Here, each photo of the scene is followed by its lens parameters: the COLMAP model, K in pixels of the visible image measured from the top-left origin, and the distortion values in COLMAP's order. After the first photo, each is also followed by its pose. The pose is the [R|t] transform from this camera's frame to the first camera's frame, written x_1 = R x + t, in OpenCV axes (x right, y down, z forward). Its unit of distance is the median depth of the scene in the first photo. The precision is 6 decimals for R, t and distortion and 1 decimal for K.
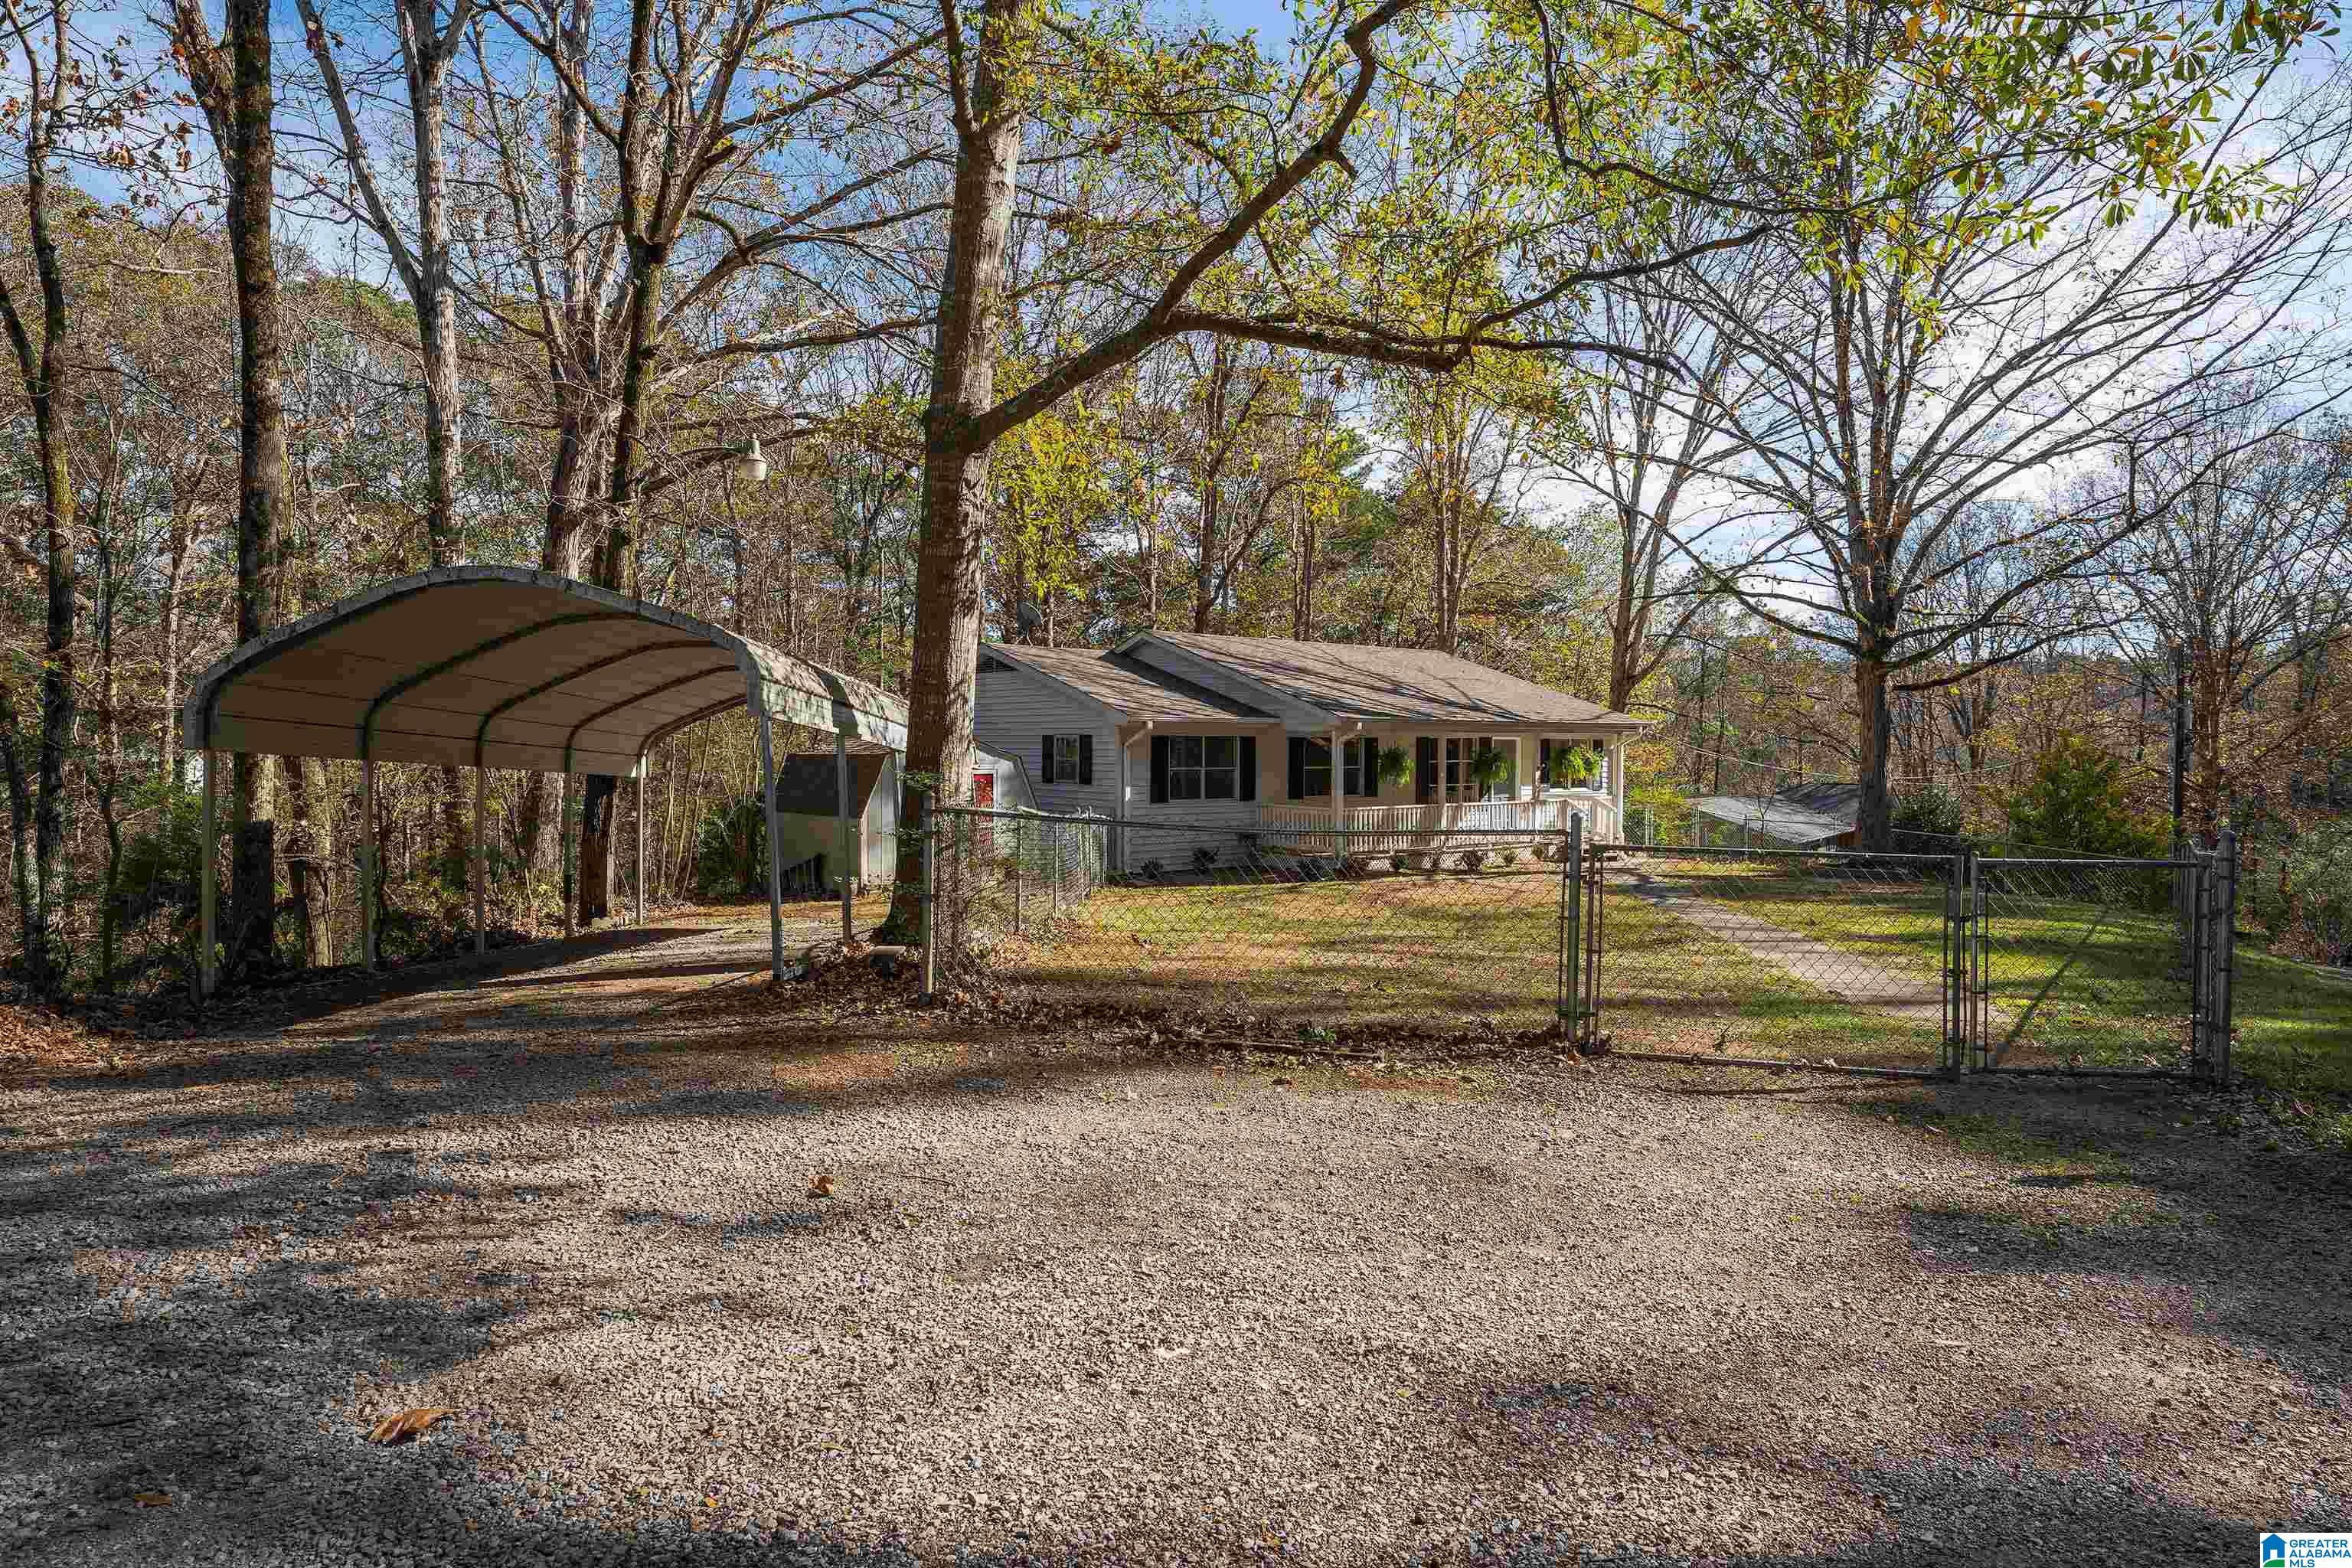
lens RADIAL K [[1349.8, 0, 1170.5], [0, 1349.8, 801.0], [0, 0, 1]] dist [-0.003748, -0.000894]
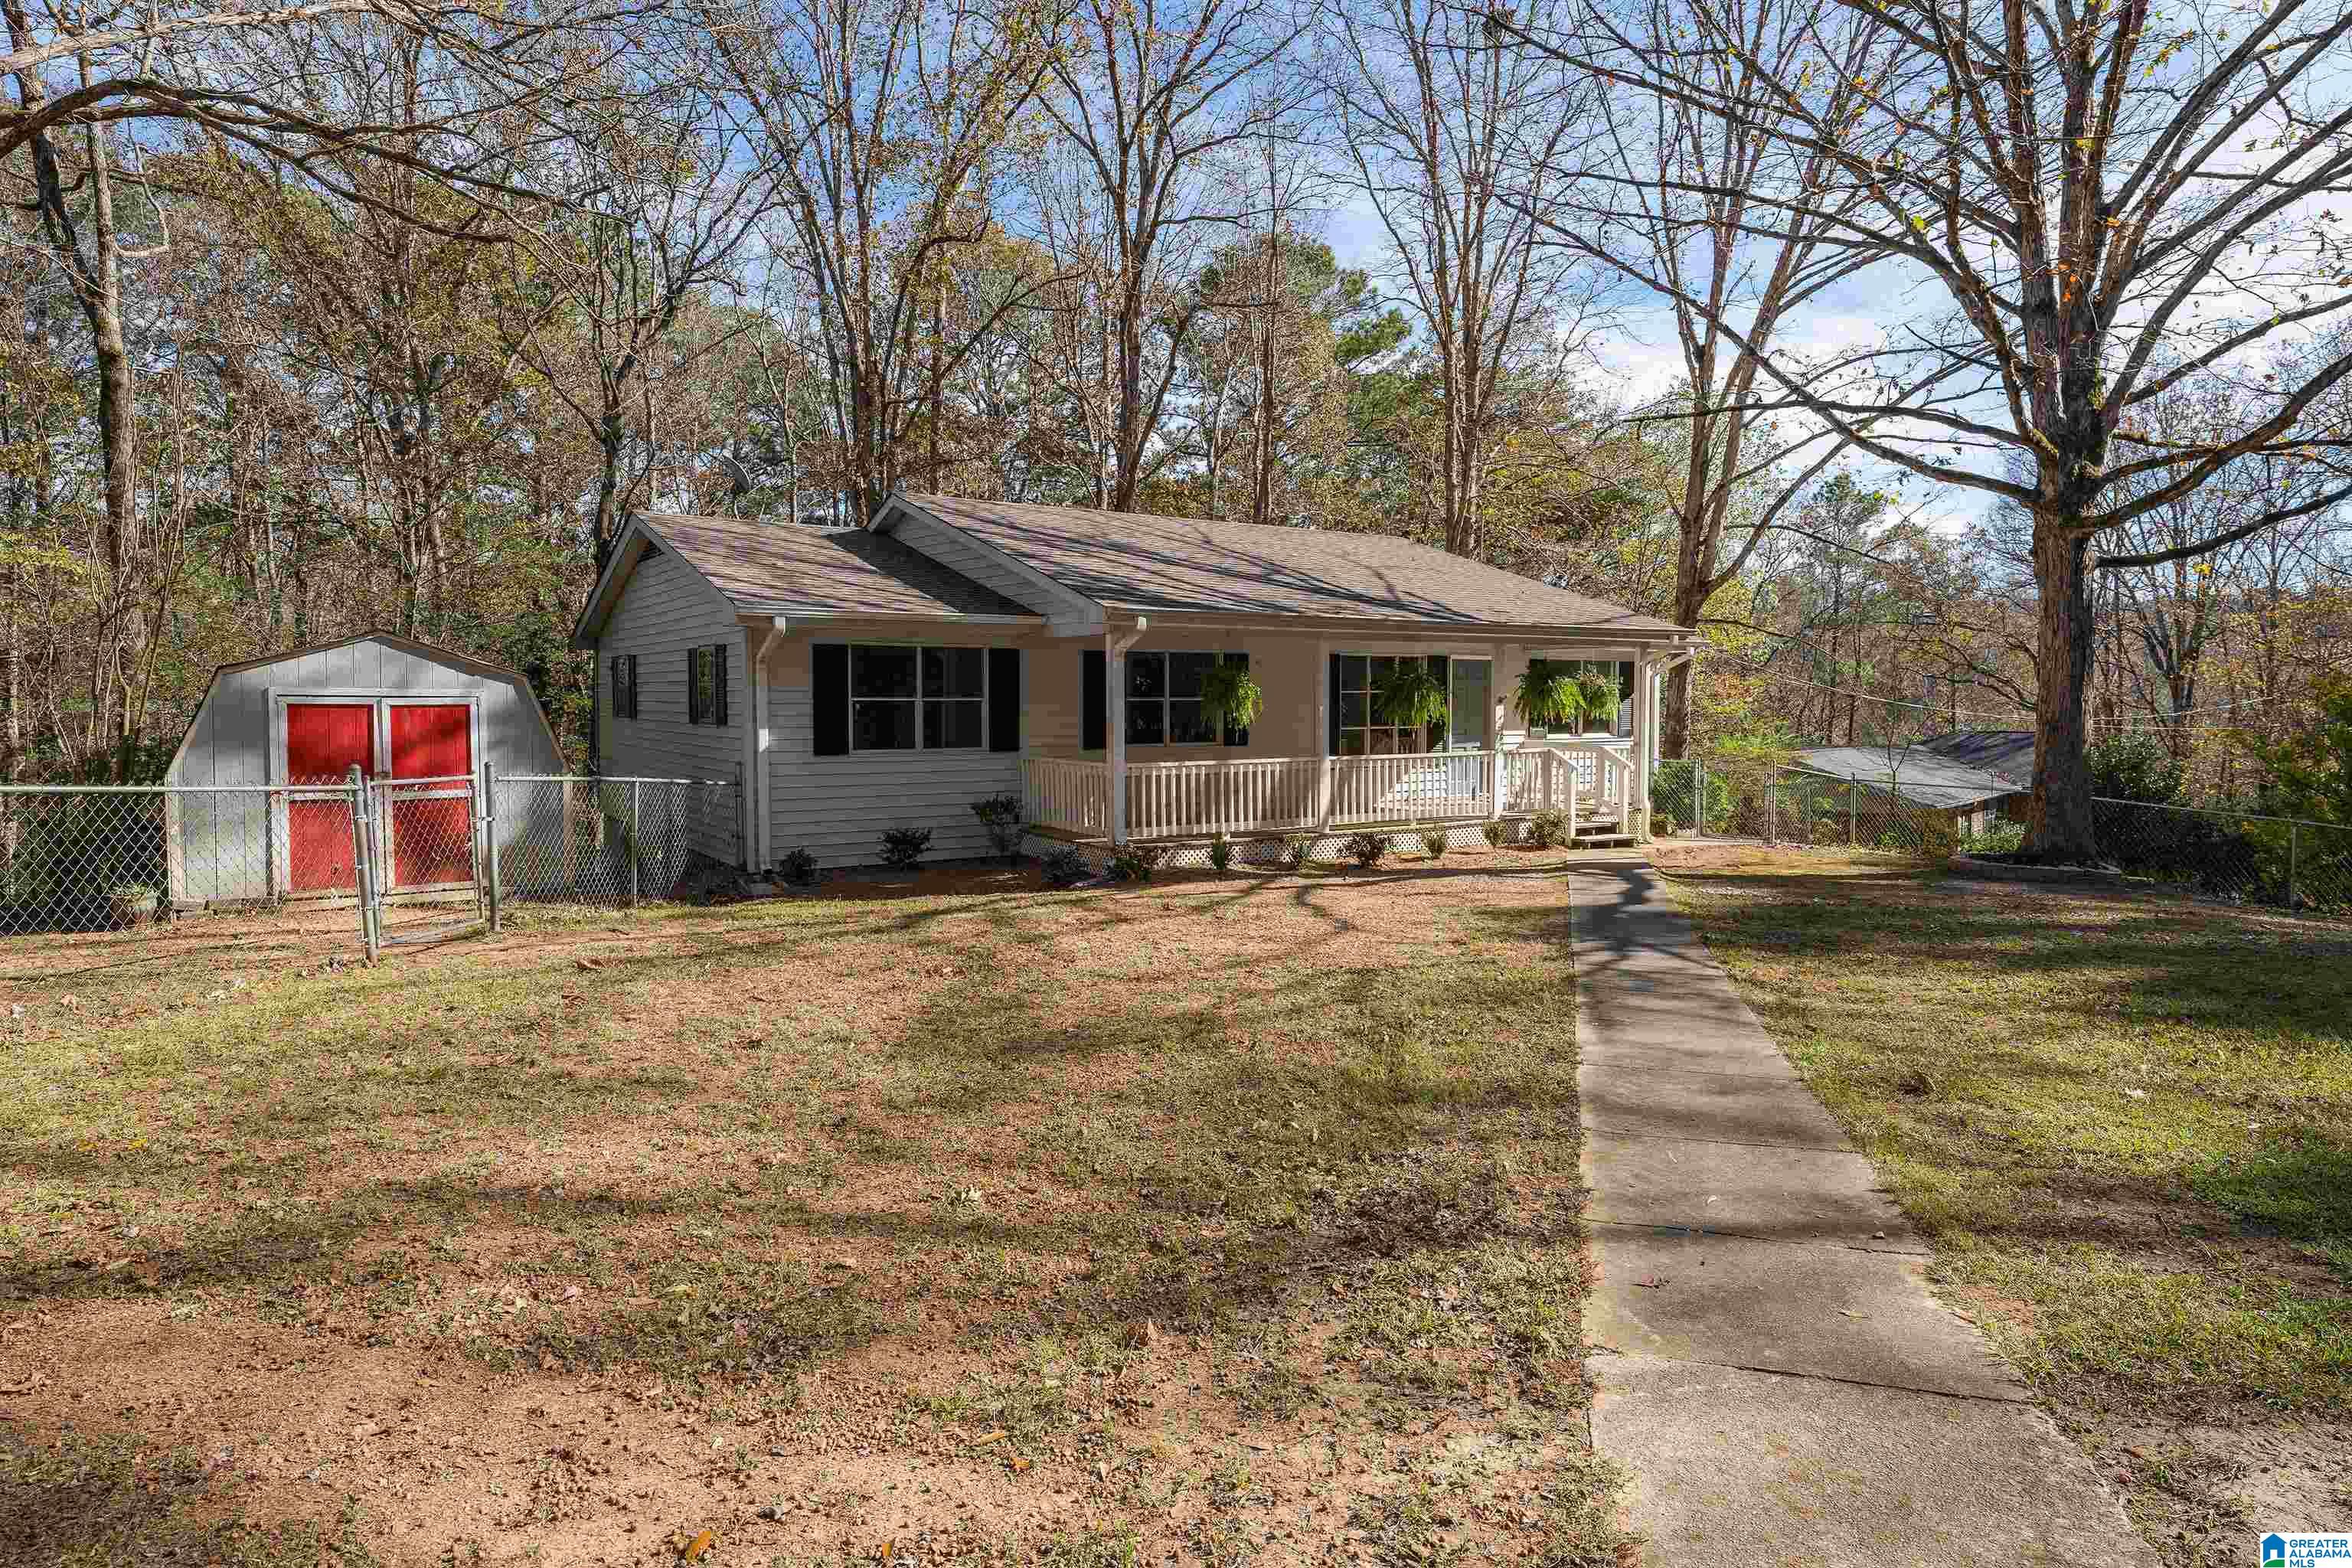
lens RADIAL K [[1349.8, 0, 1167.2], [0, 1349.8, 769.0], [0, 0, 1]] dist [-0.003748, -0.000894]
pose [[0.995657, 0.001600, -0.093080, 0.182680], [-0.000396, 0.999916, 0.012950, -0.000209], [0.093093, -0.012857, 0.995574, 0.370692]]
